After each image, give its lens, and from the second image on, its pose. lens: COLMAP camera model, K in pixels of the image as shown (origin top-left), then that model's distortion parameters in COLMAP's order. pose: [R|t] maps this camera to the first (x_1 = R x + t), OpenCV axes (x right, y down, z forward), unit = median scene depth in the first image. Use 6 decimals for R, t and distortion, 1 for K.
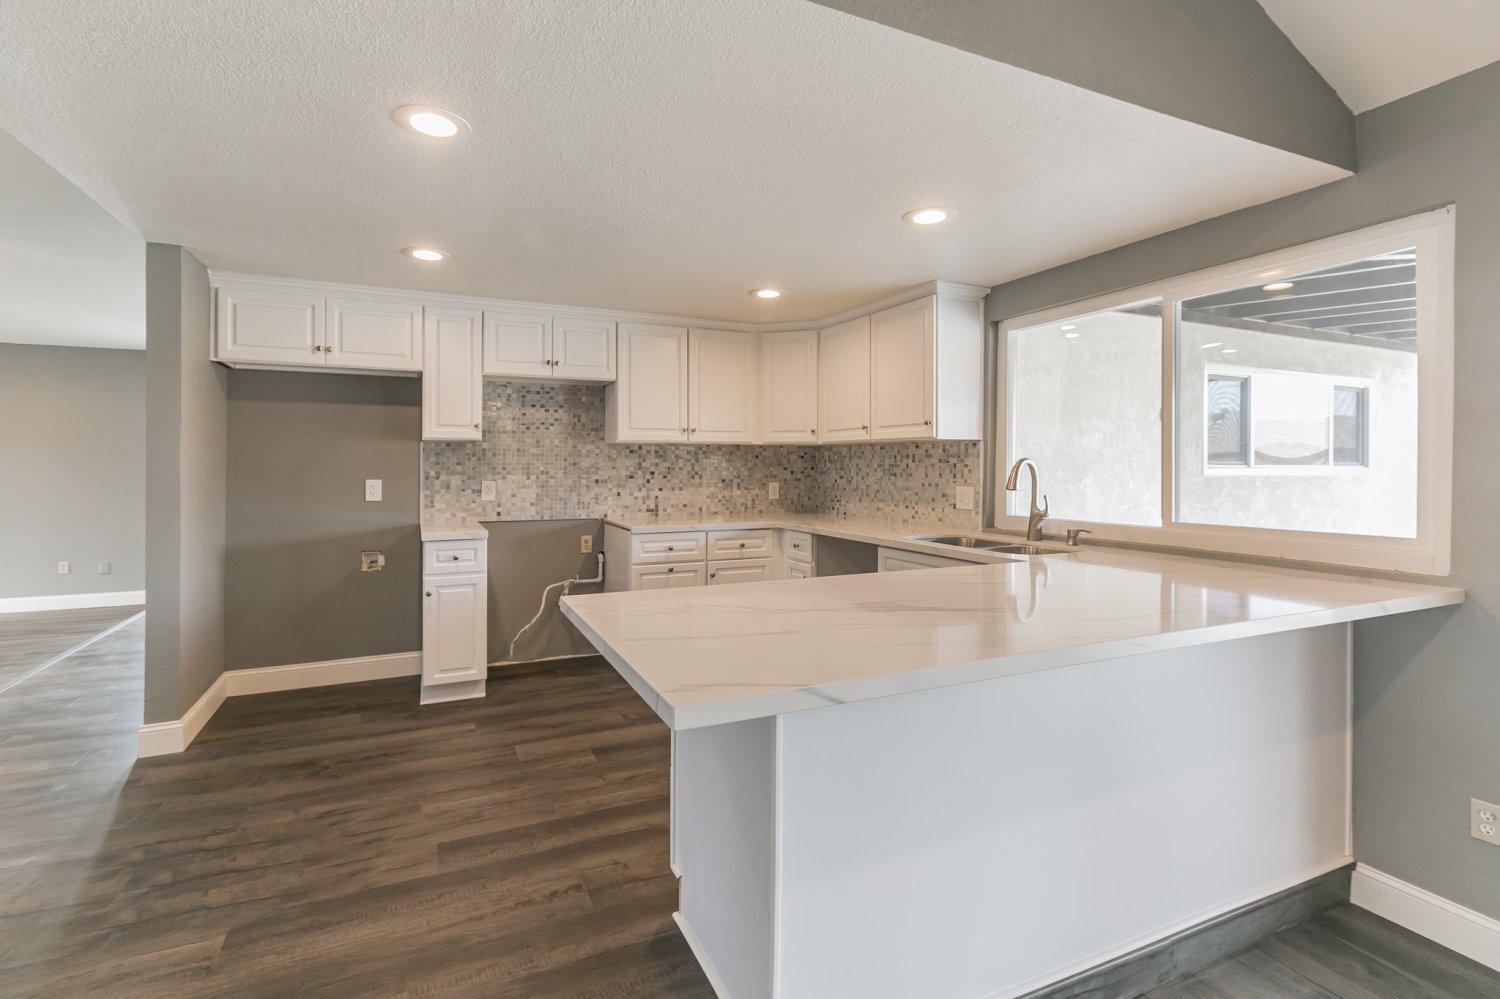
lens RADIAL K [[707.1, 0, 740.4], [0, 707.1, 471.2], [0, 0, 1]] dist [0.001088, 0.000232]
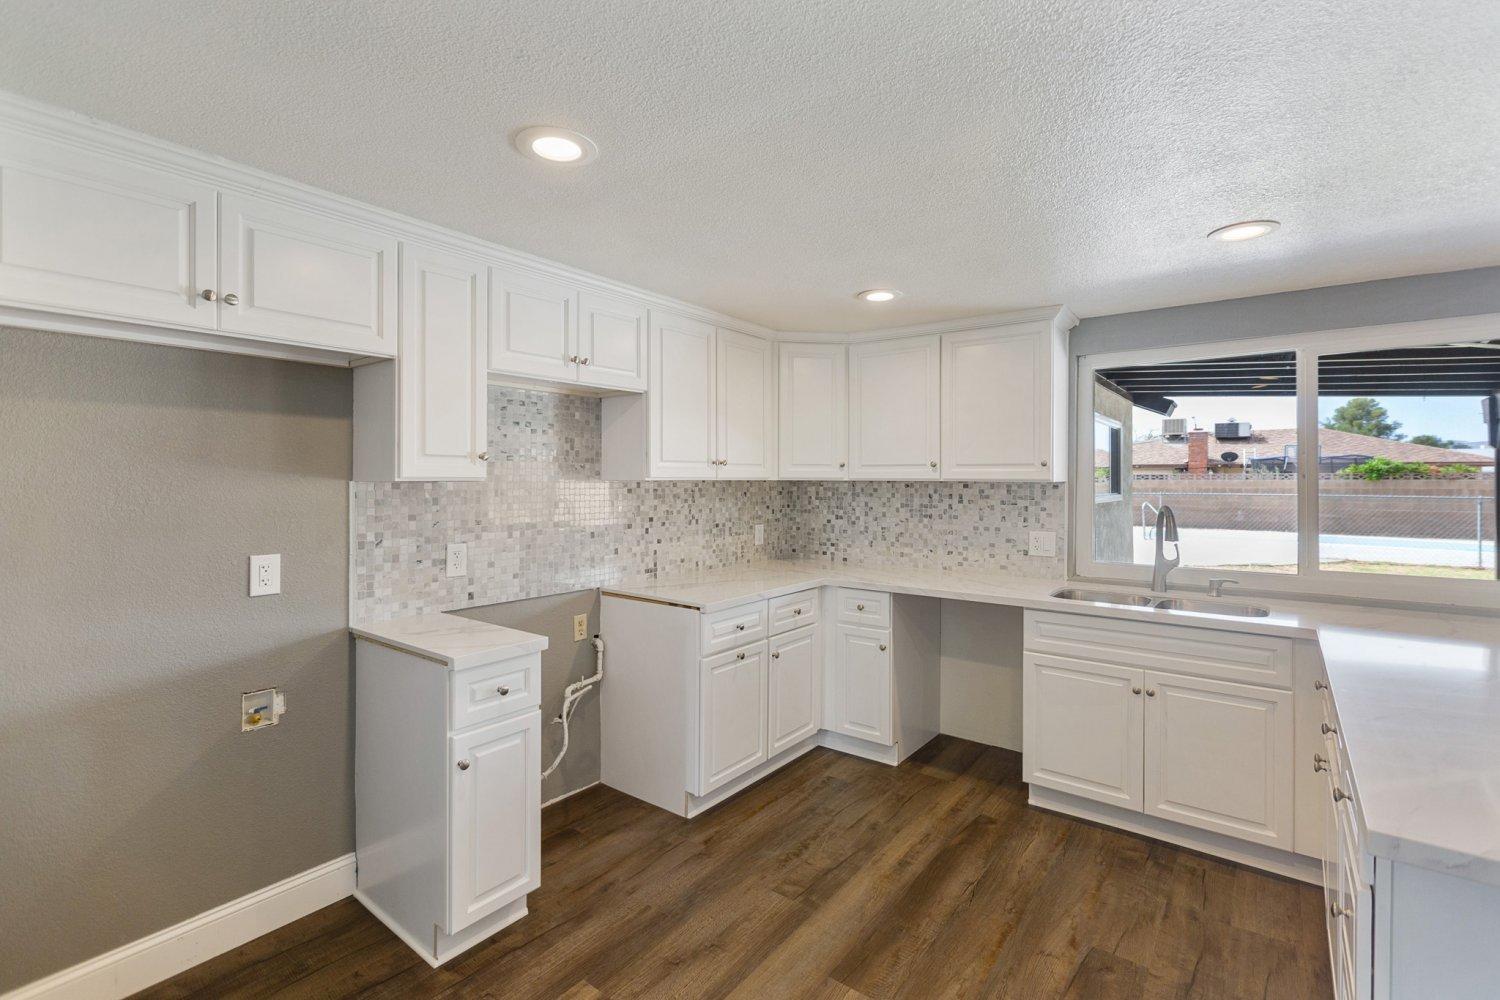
lens RADIAL K [[702.5, 0, 749.7], [0, 702.5, 481.4], [0, 0, 1]] dist [0.000552, -0.000065]
pose [[0.883218, 0.000858, 0.468962, -0.399469], [0.000851, 0.999994, -0.003432, -0.036476], [-0.468962, 0.003430, 0.883212, 0.327903]]
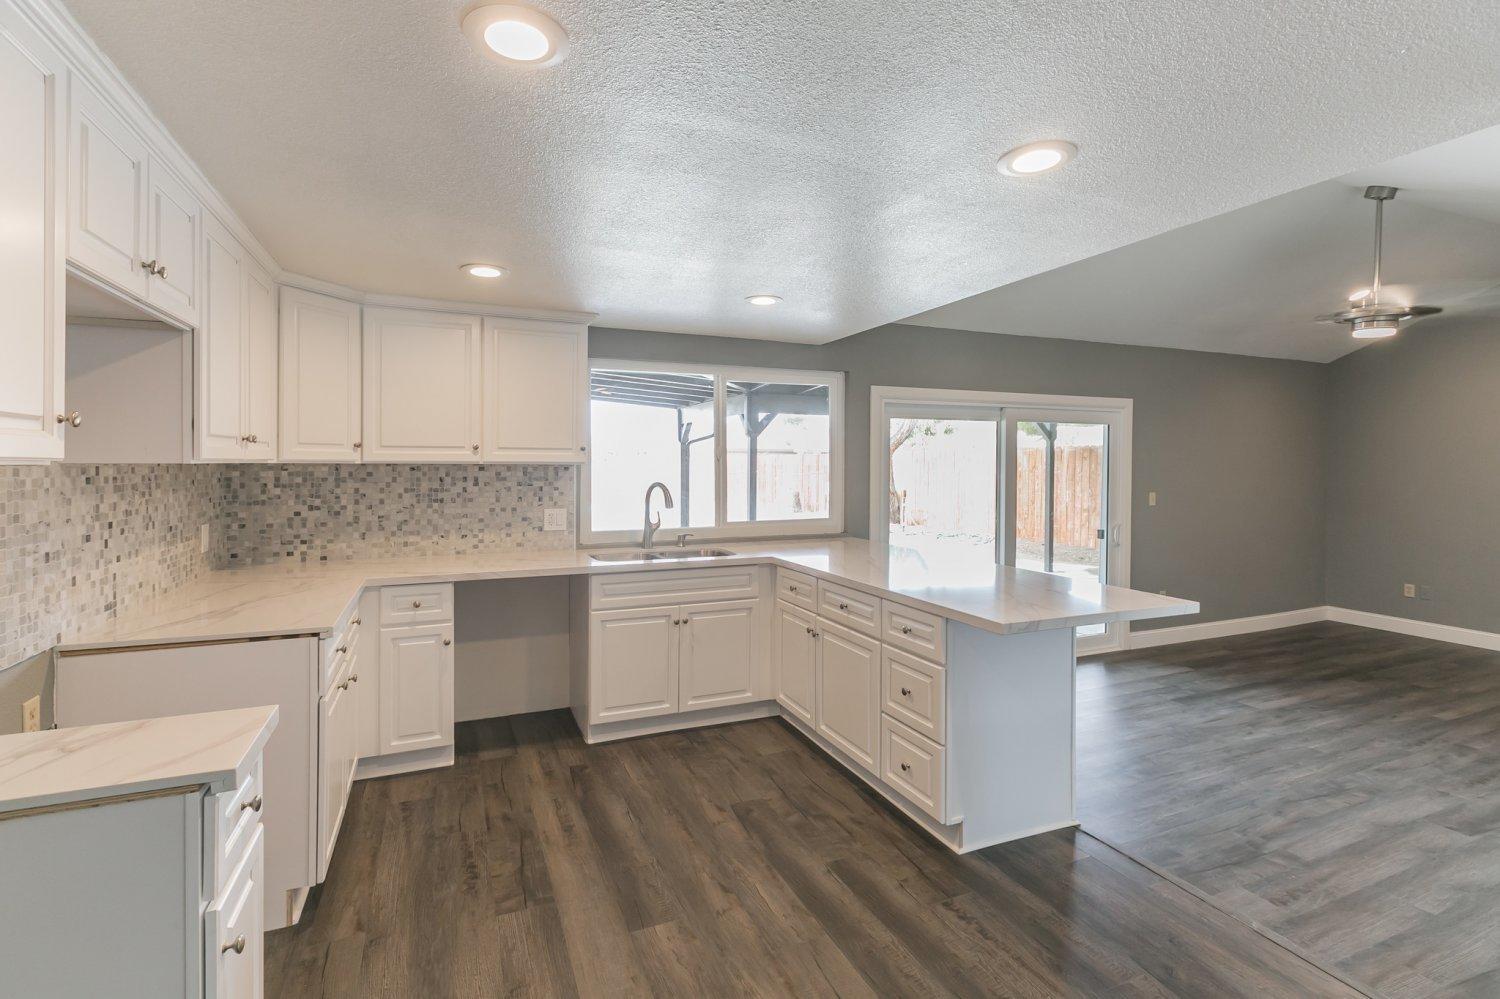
lens RADIAL K [[677.7, 0, 771.9], [0, 677.7, 462.9], [0, 0, 1]] dist [0.001097, 0.000276]
pose [[0.006684, 0.001359, 0.999977, -0.601319], [0.004090, 0.999991, -0.001387, -0.038156], [-0.999969, 0.004100, 0.006679, 0.599623]]
